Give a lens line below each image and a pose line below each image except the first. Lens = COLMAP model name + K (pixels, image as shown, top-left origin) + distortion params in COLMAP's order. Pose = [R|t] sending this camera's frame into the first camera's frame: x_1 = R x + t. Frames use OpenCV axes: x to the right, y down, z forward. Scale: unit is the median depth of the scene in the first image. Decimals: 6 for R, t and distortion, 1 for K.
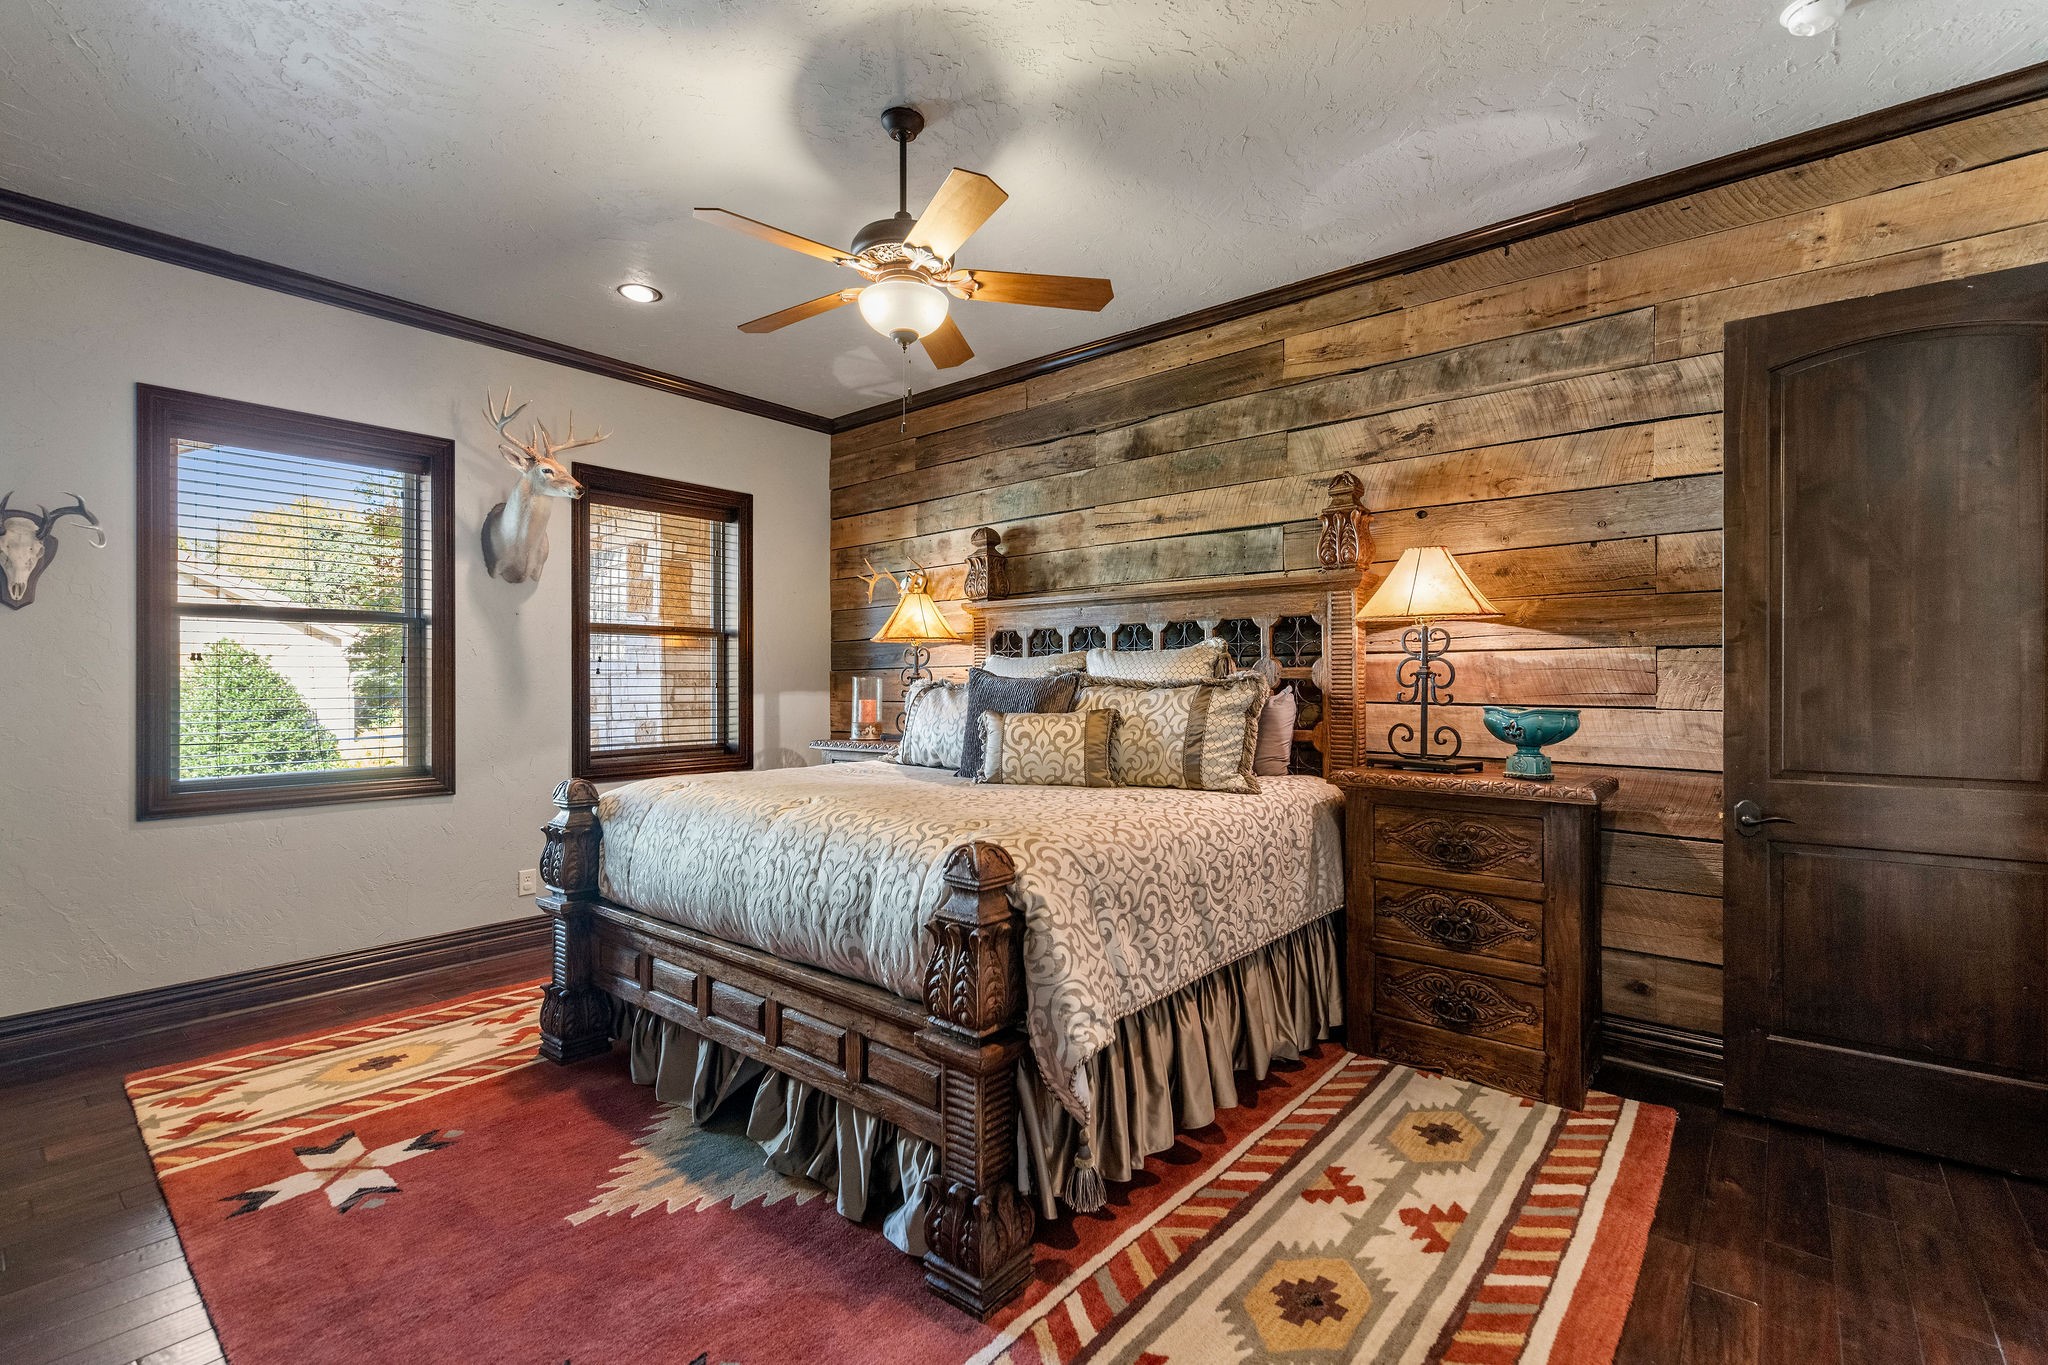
lens RADIAL K [[900.3, 0, 1028.2], [0, 900.3, 678.6], [0, 0, 1]] dist [-0.000397, -0.000073]
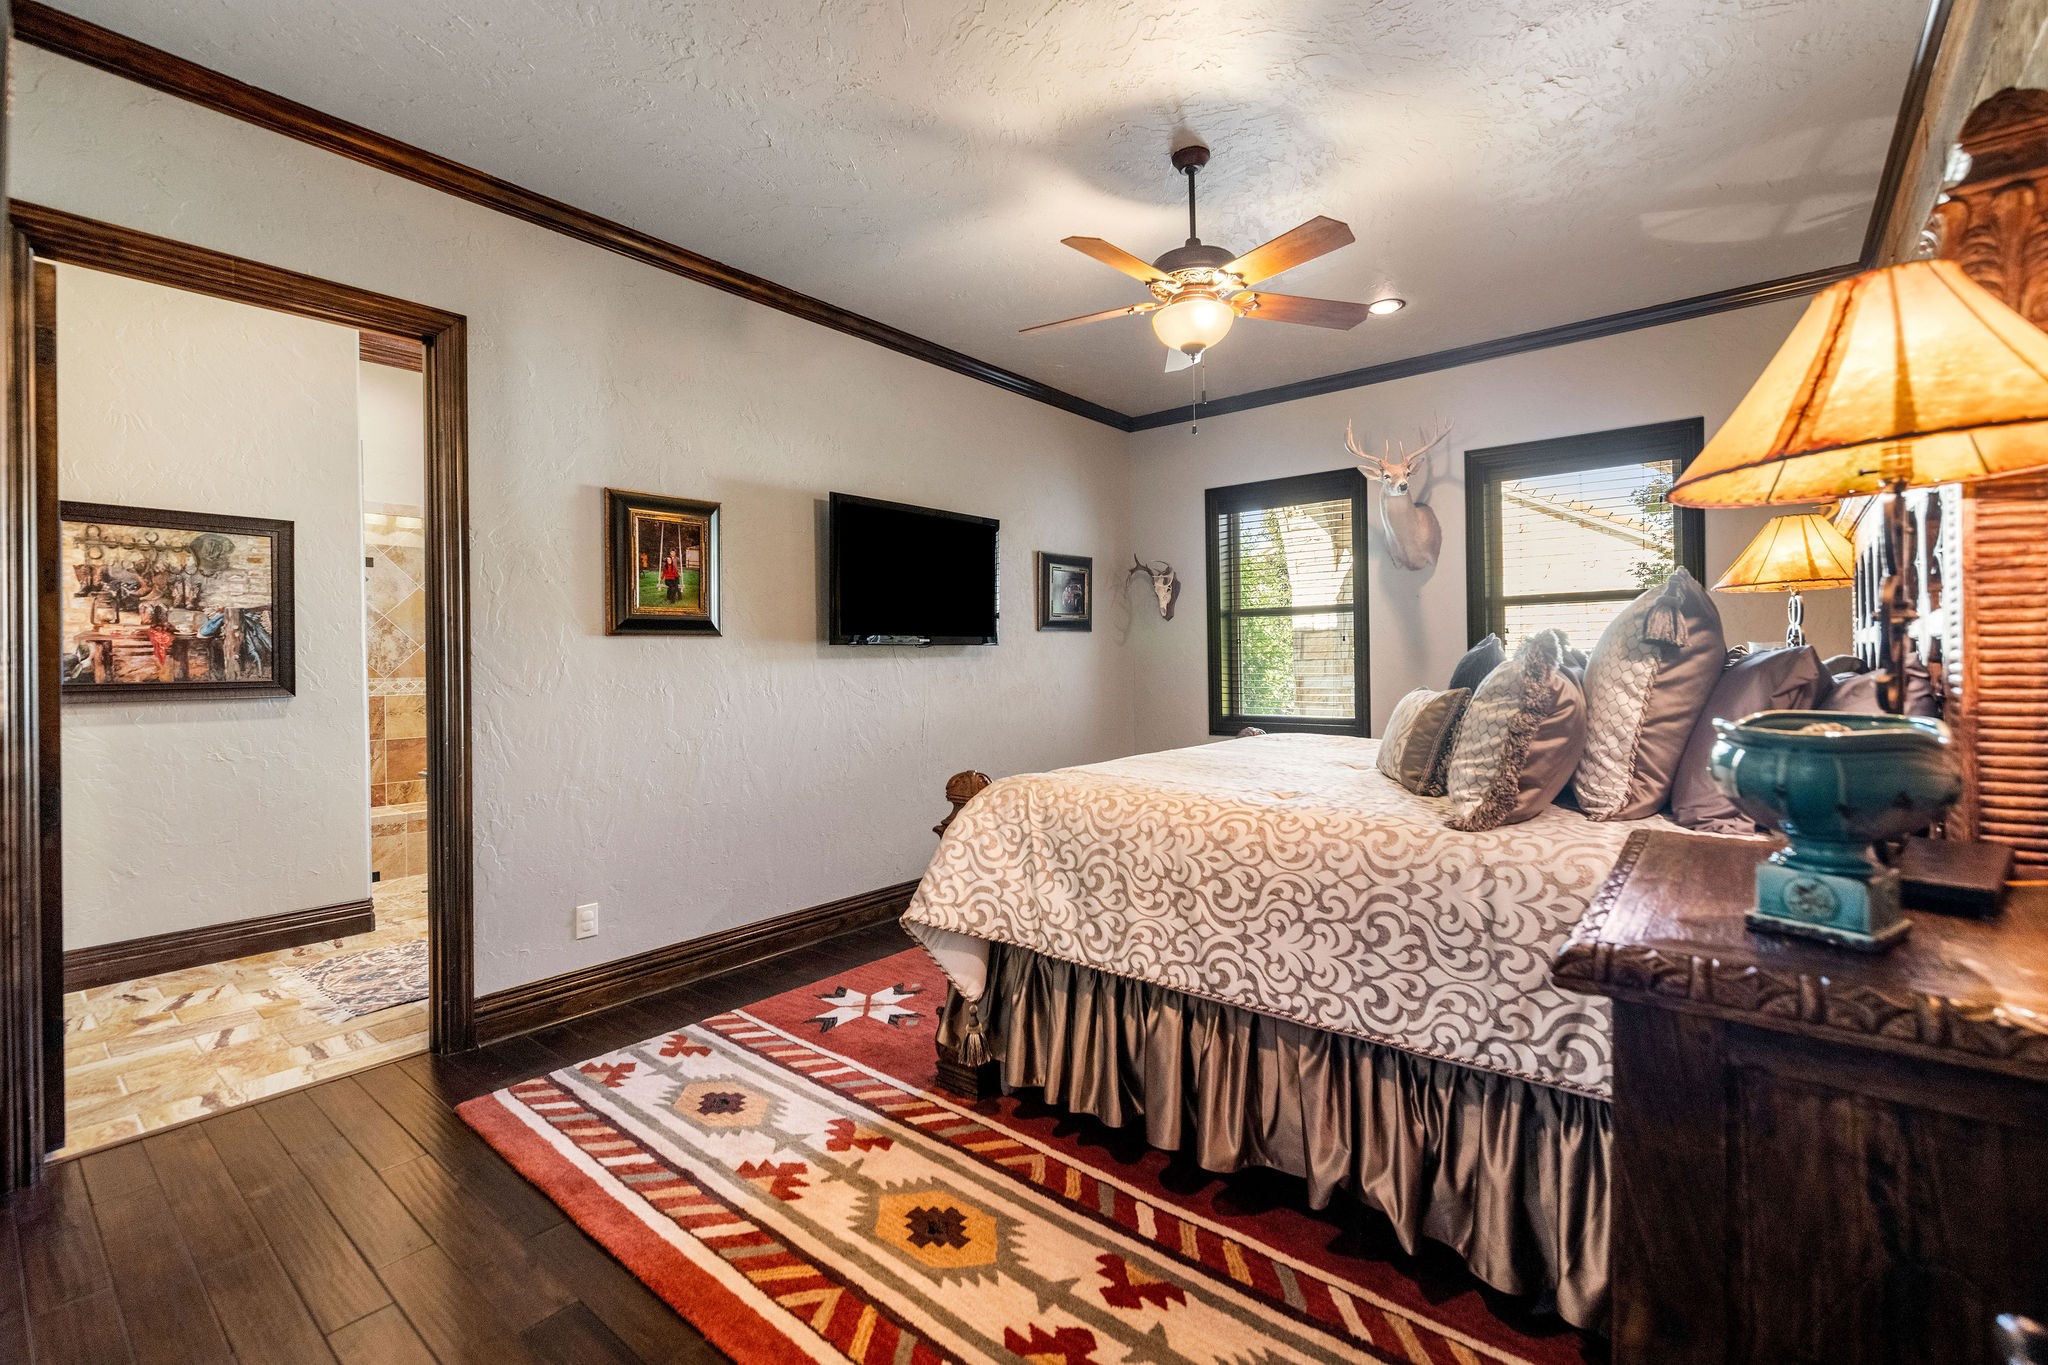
lens RADIAL K [[900.3, 0, 1026.0], [0, 900.3, 673.7], [0, 0, 1]] dist [-0.000397, -0.000073]
pose [[0.006164, 0.013258, -0.999893, 1.129183], [0.011878, 0.999841, 0.013330, 0.010689], [0.999910, -0.011959, 0.006006, 0.903602]]
